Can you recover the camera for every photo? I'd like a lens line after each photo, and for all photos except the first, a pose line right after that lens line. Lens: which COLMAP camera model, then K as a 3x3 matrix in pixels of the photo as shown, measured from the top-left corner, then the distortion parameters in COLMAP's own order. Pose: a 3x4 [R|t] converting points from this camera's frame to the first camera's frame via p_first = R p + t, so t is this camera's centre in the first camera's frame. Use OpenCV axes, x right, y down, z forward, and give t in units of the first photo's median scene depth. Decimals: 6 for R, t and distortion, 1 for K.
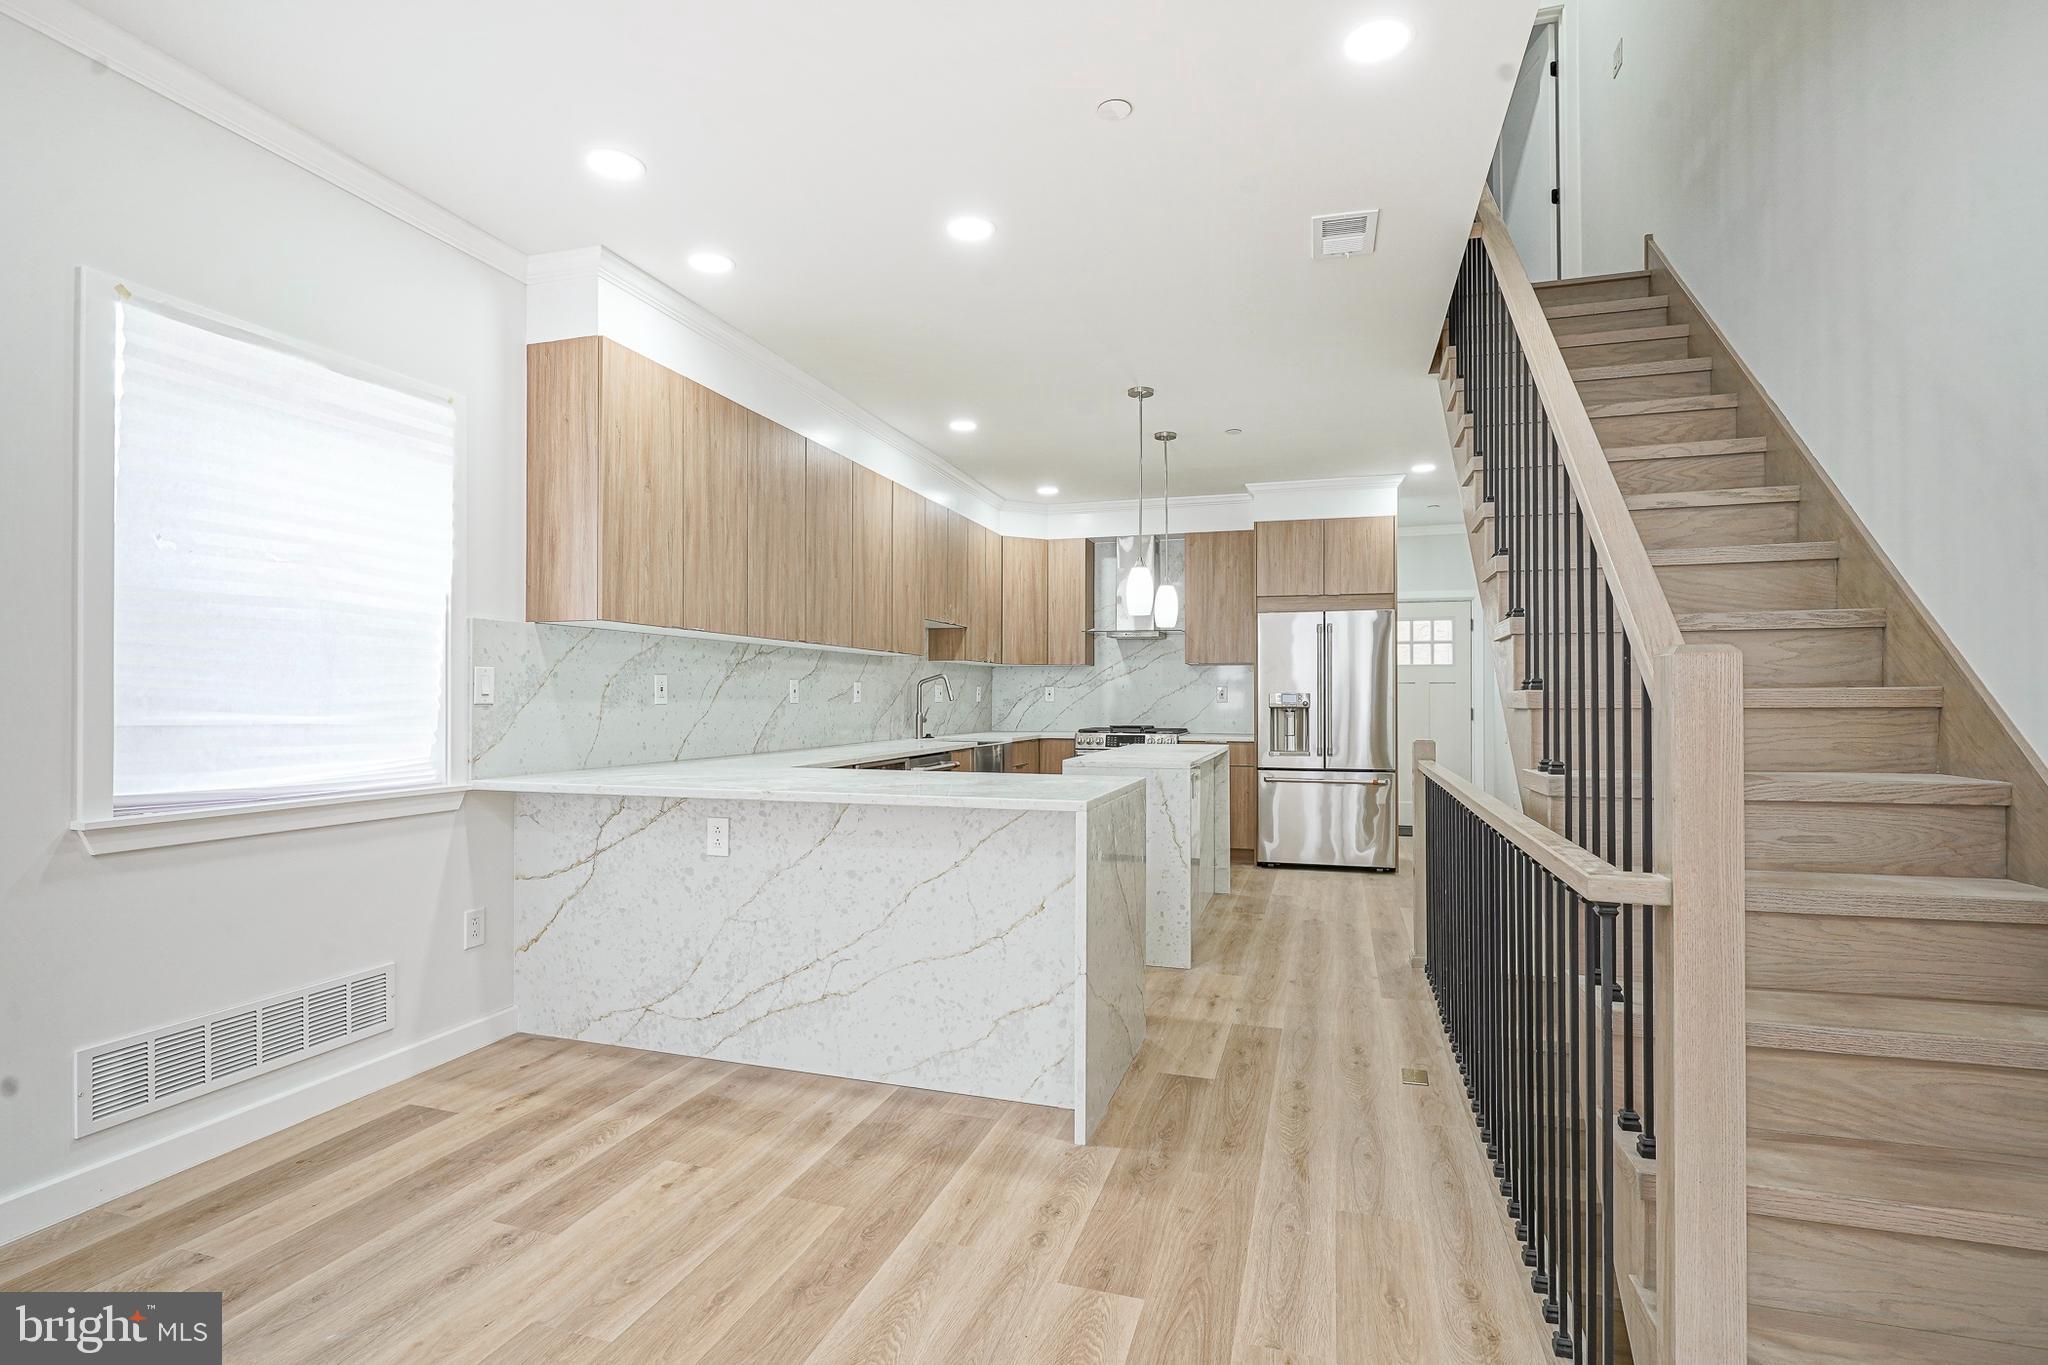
lens RADIAL K [[1017.8, 0, 1043.5], [0, 1017.8, 684.4], [0, 0, 1]] dist [-0.001803, 0.001998]
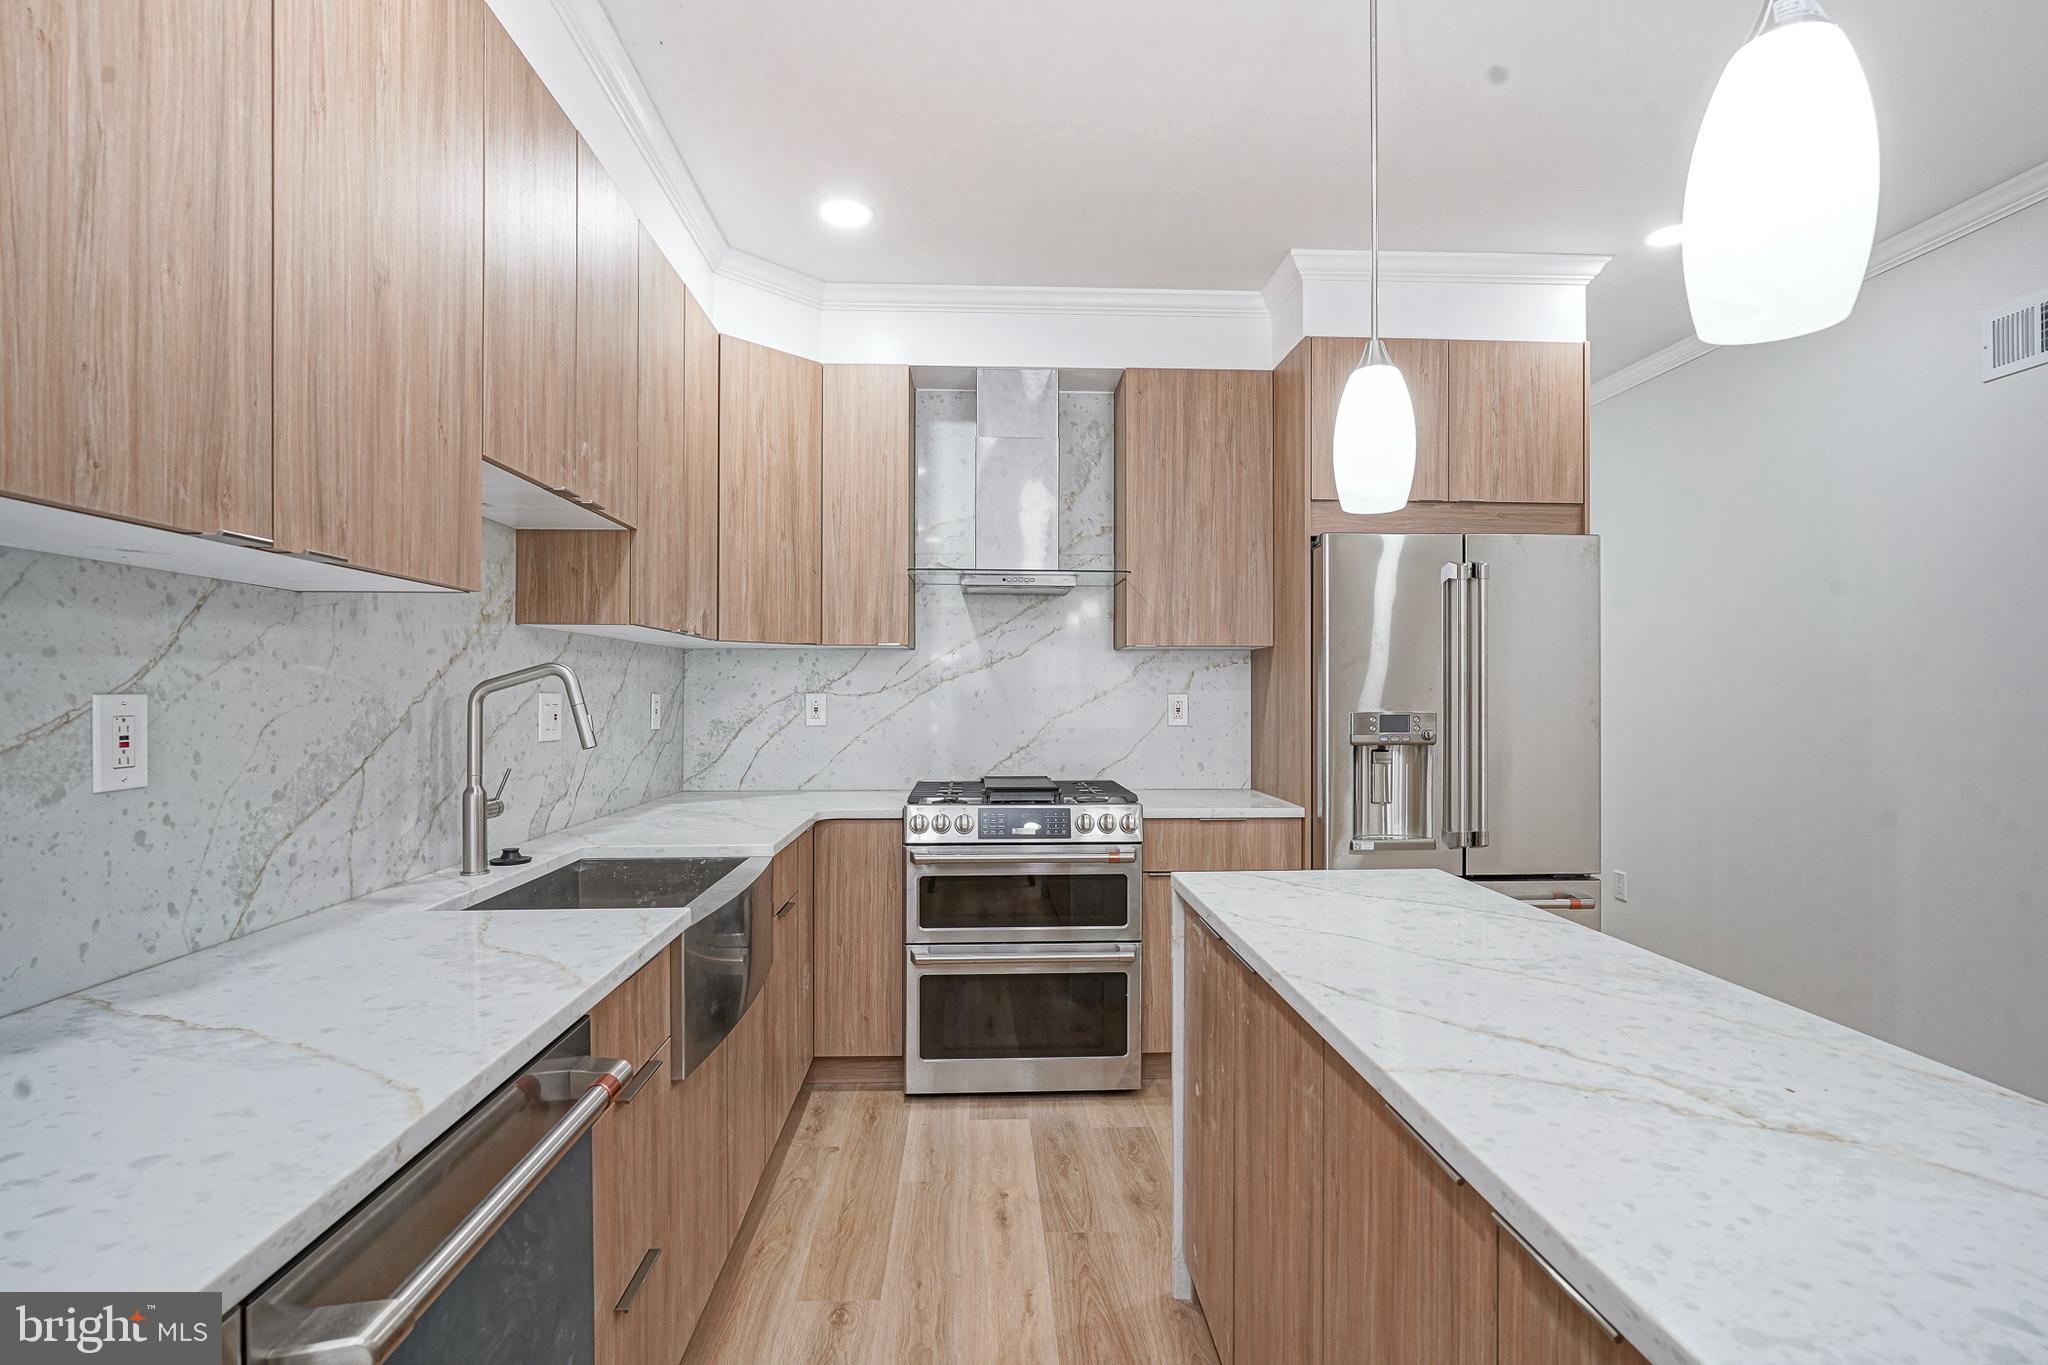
lens RADIAL K [[1017.8, 0, 1039.1], [0, 1017.8, 693.0], [0, 0, 1]] dist [-0.001803, 0.001998]
pose [[0.945048, -0.001213, 0.326928, -0.061510], [-0.003316, 0.999906, 0.013296, -0.005400], [-0.326913, -0.013649, 0.944956, 0.654986]]
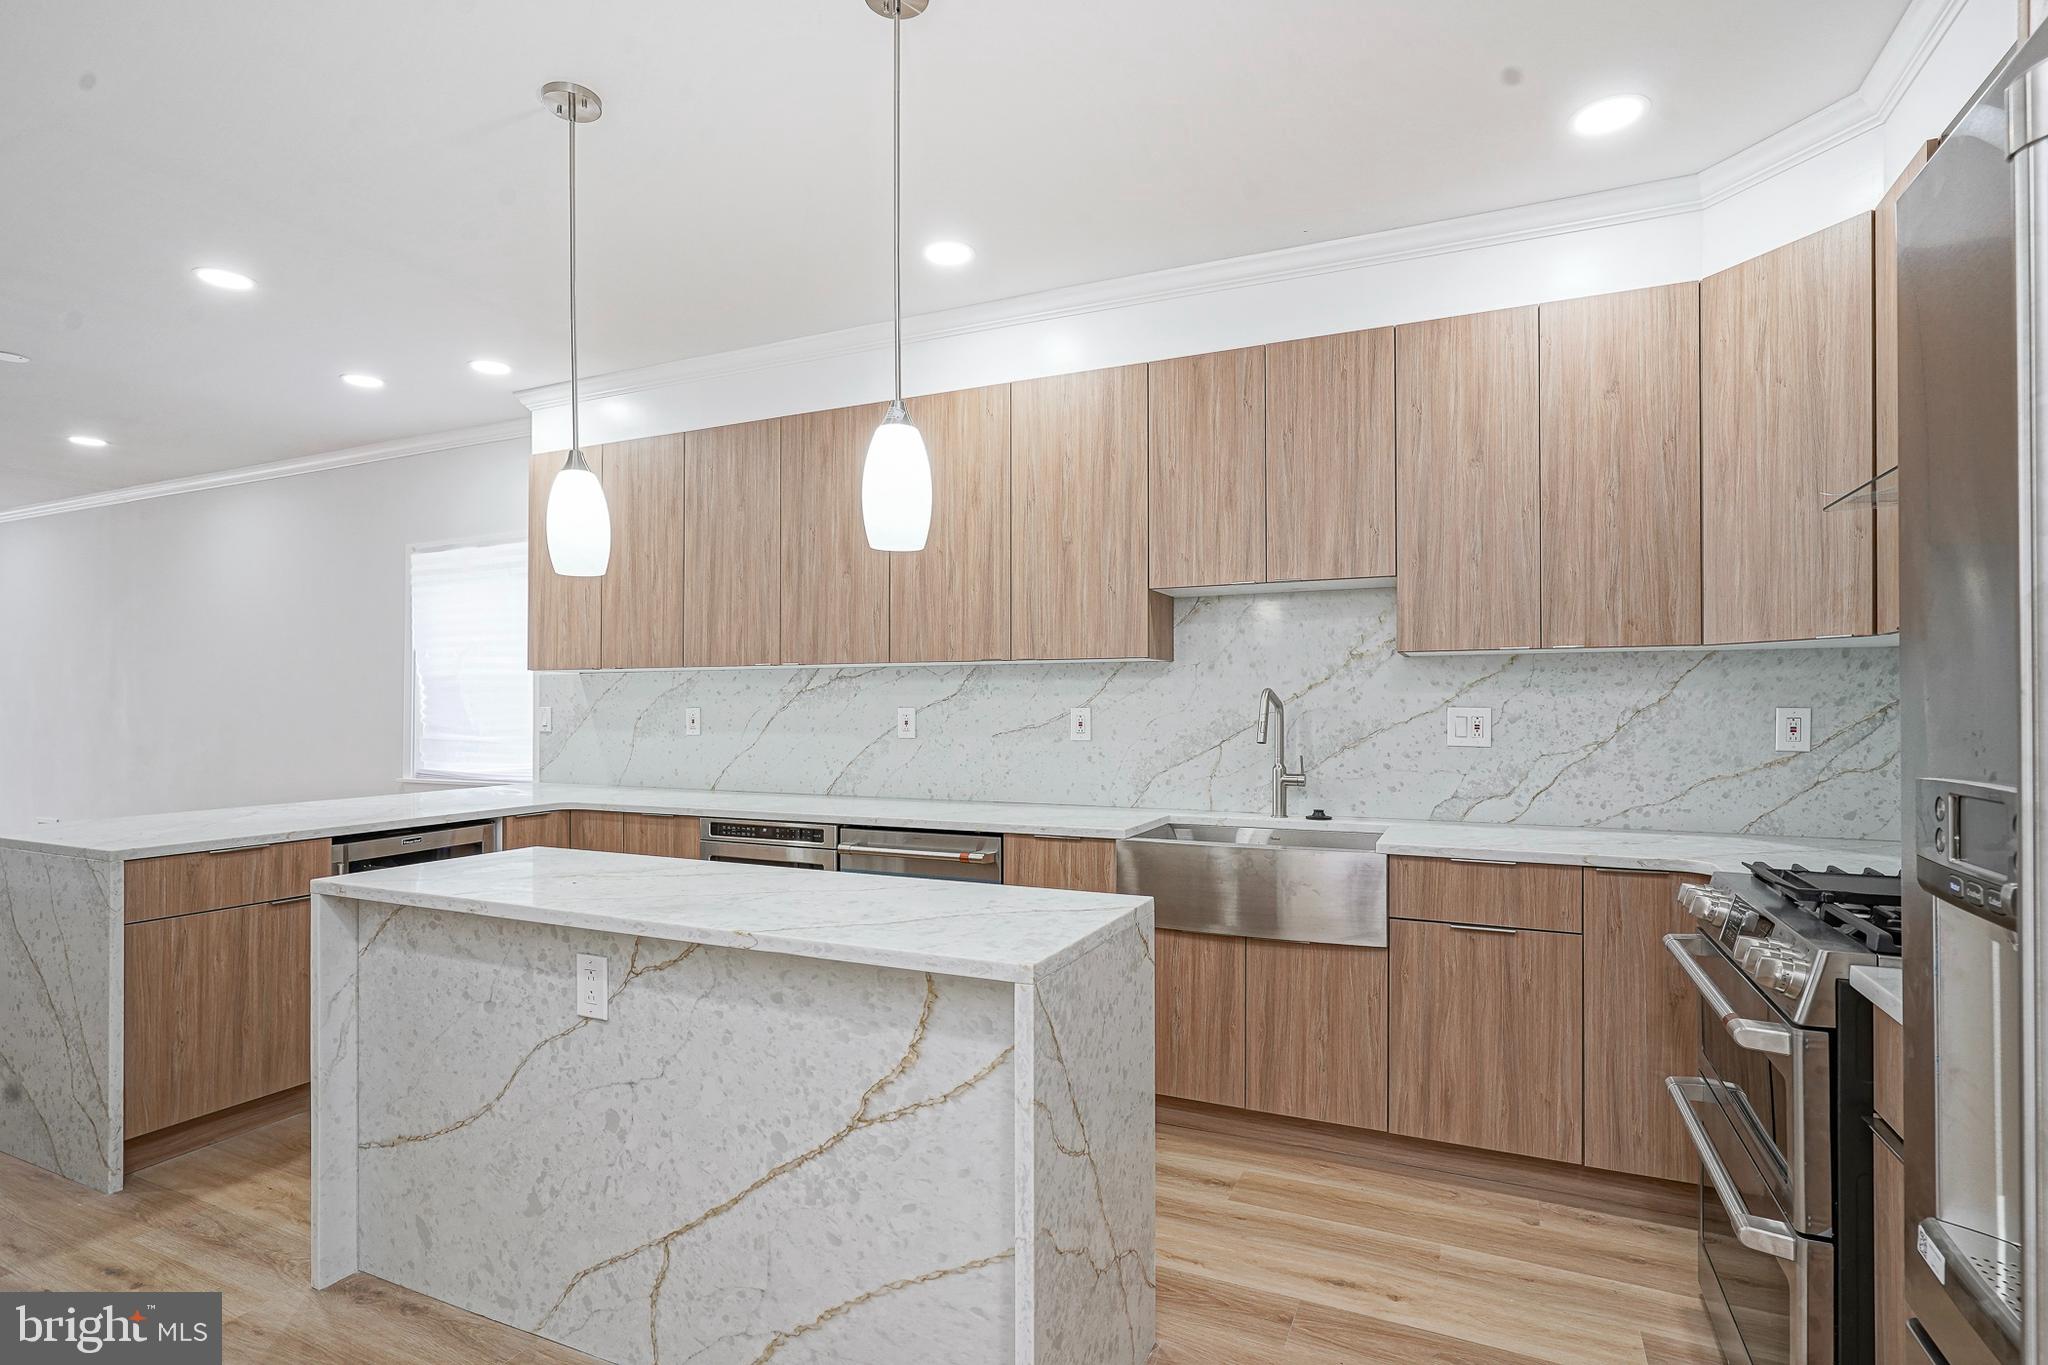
lens RADIAL K [[1017.8, 0, 1043.3], [0, 1017.8, 696.5], [0, 0, 1]] dist [-0.001803, 0.001998]
pose [[-0.157498, -0.010496, -0.987464, 0.395620], [0.014535, 0.999811, -0.012945, -0.001254], [0.987412, -0.016392, -0.157316, 0.963836]]
